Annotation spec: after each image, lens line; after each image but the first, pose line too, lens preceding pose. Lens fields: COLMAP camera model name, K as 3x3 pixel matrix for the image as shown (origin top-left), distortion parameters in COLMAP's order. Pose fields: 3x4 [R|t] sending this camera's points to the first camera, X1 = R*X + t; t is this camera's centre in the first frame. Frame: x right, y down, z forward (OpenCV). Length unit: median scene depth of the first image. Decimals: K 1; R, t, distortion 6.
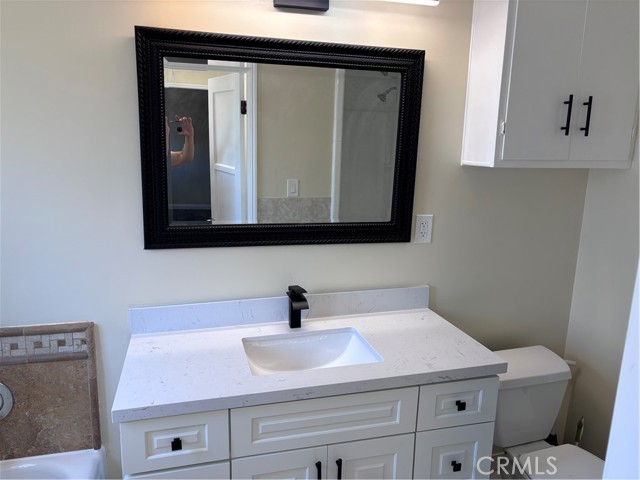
lens RADIAL K [[487.3, 0, 319.9], [0, 487.3, 237.1], [0, 0, 1]] dist [0.052082, 0.001123]
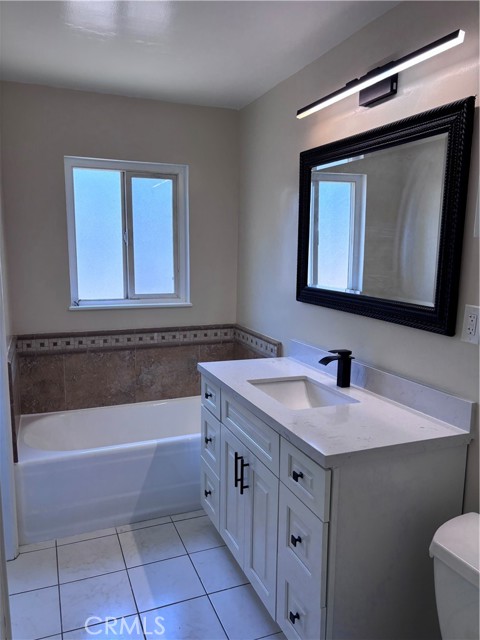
lens RADIAL K [[487.3, 0, 239.2], [0, 487.3, 322.5], [0, 0, 1]] dist [0.052082, 0.001123]
pose [[0.133471, 0.135113, -0.981799, 0.959907], [-0.205975, 0.972813, 0.105875, -0.027449], [0.969412, 0.188095, 0.157672, 0.549428]]
